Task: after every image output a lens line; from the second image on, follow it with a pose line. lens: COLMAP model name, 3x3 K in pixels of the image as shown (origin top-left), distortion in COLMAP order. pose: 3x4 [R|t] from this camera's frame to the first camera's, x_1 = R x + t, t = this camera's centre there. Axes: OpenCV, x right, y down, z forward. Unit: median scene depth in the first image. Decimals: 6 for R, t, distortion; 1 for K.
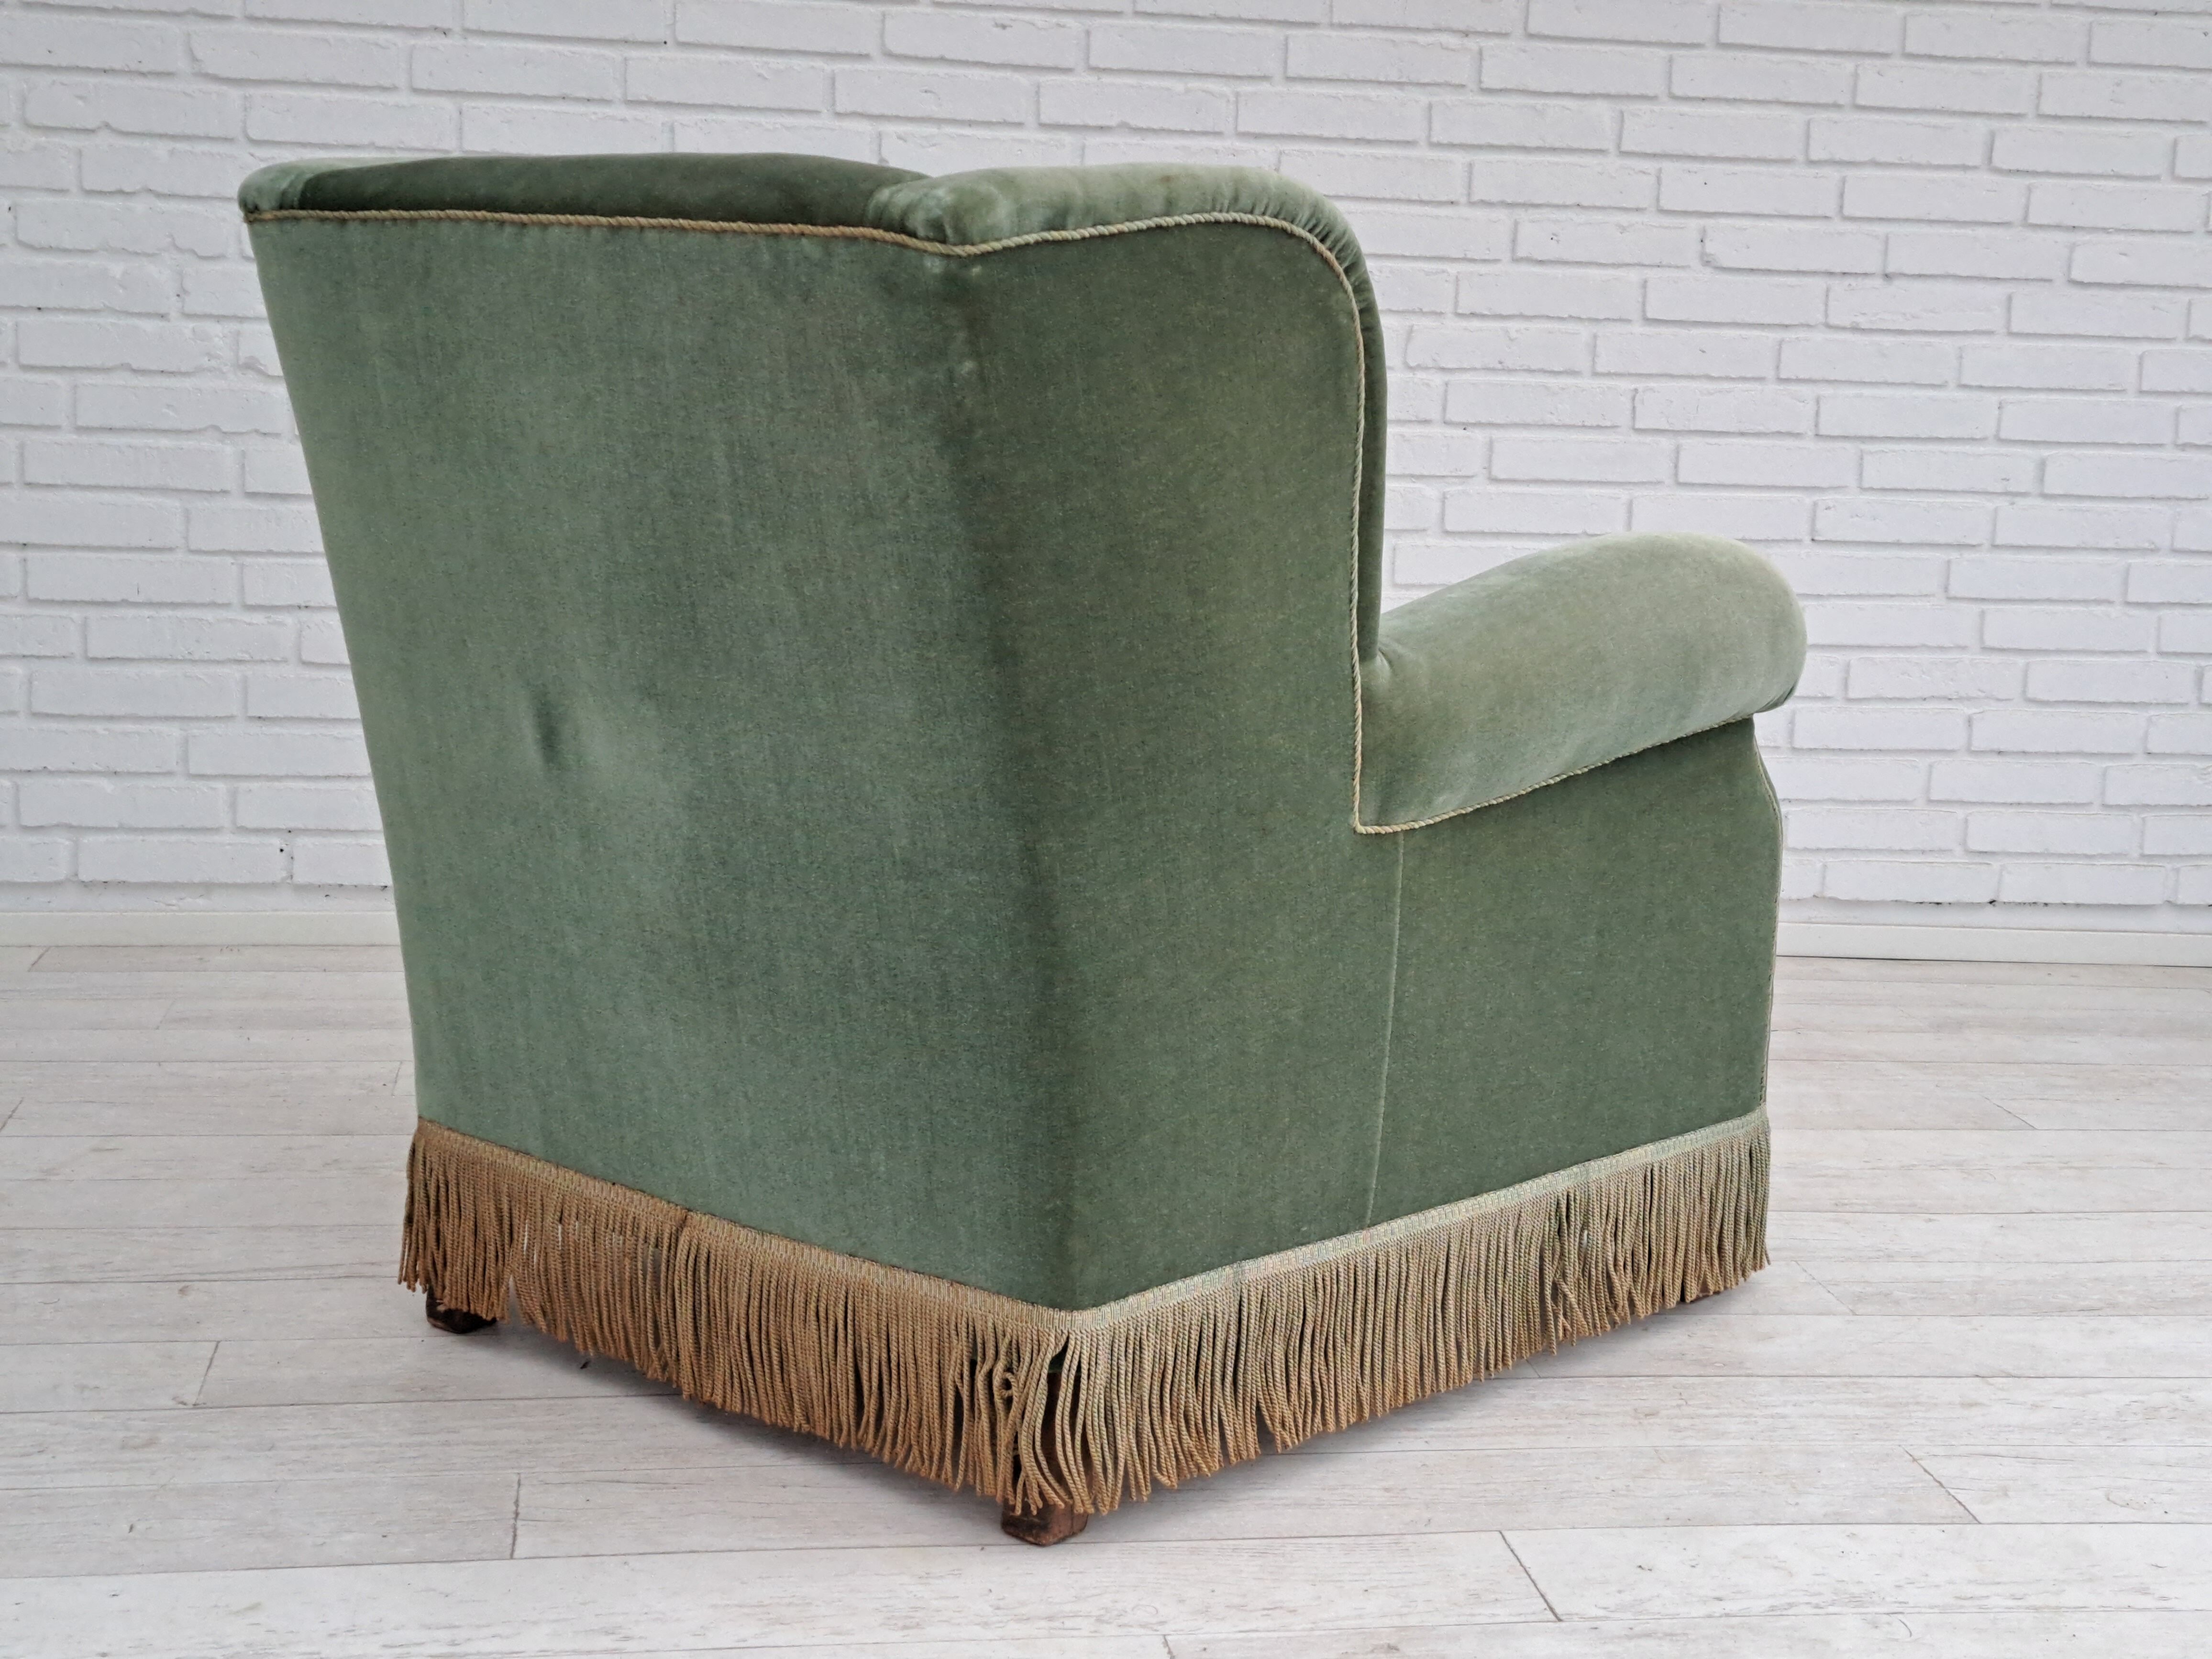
lens RADIAL K [[3111.5, 0, 1148.2], [0, 3111.5, 829.1], [0, 0, 1]] dist [0.169148, -0.456407]
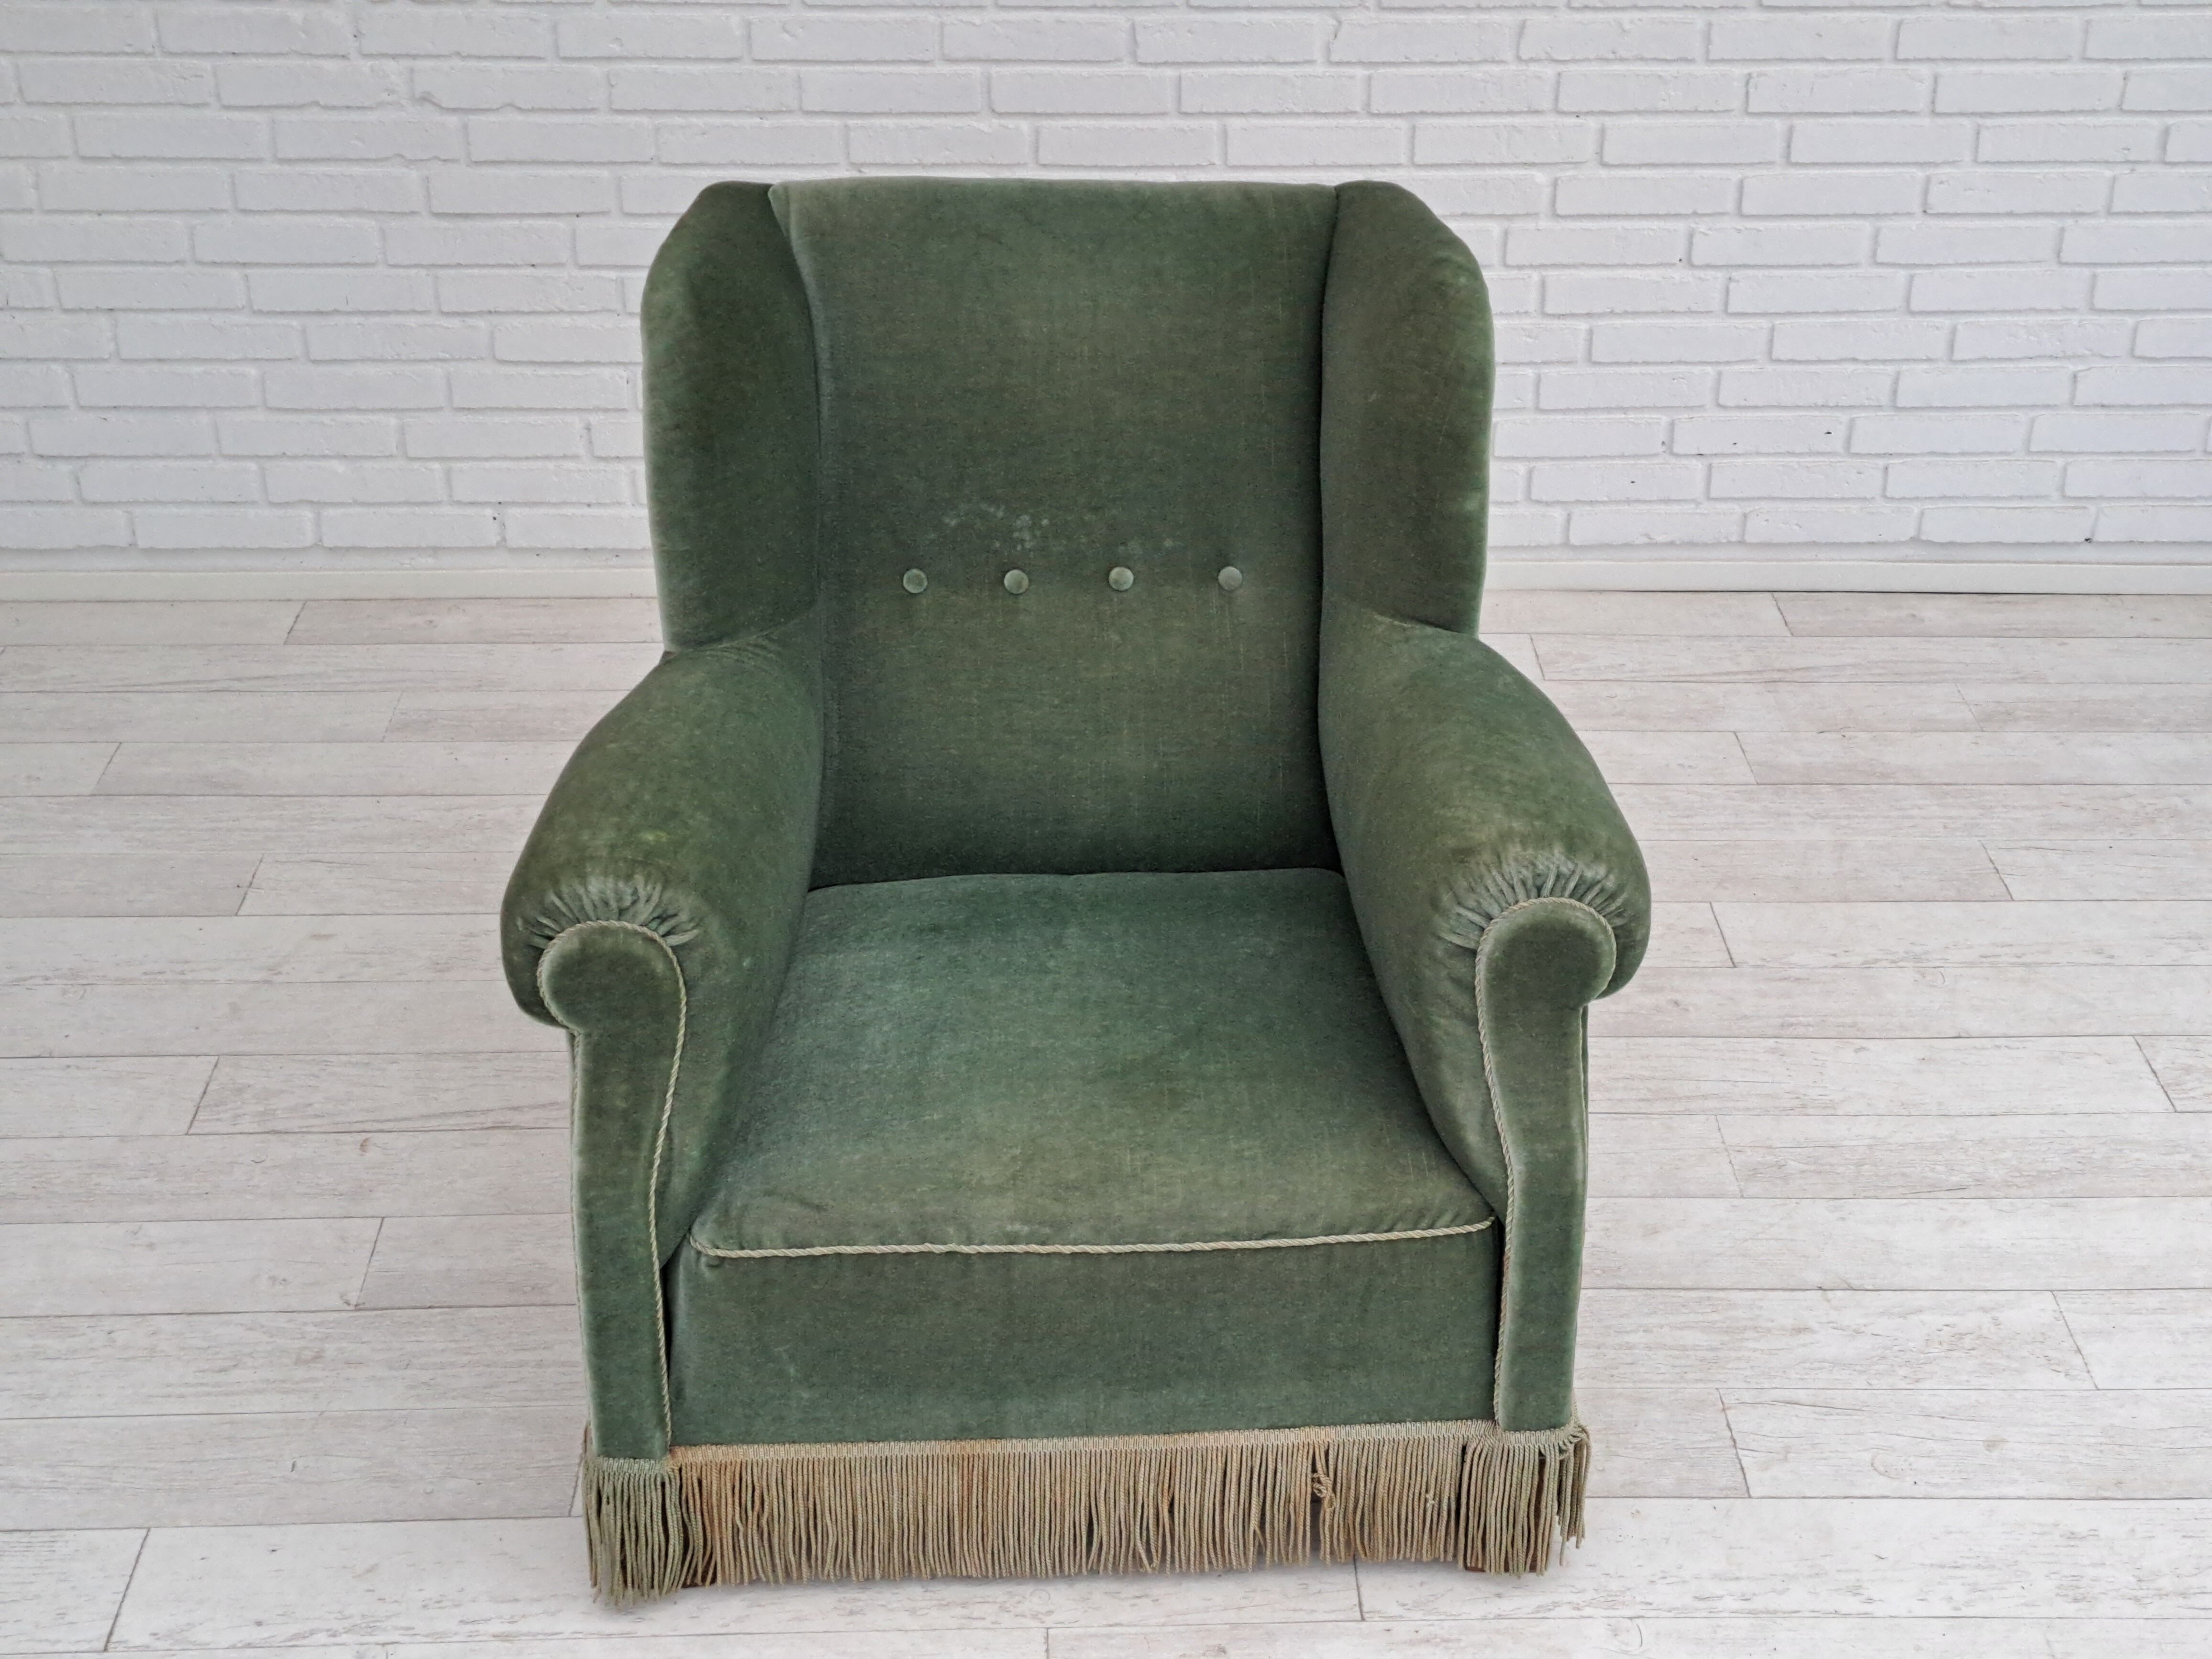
lens RADIAL K [[3091.5, 0, 1159.1], [0, 3091.5, 805.5], [0, 0, 1]] dist [0.137704, -0.297481]
pose [[0.991673, 0.030473, -0.125125, 0.102795], [0.009919, 0.950641, 0.310133, -0.237826], [0.128399, -0.308792, 0.942423, -0.052645]]
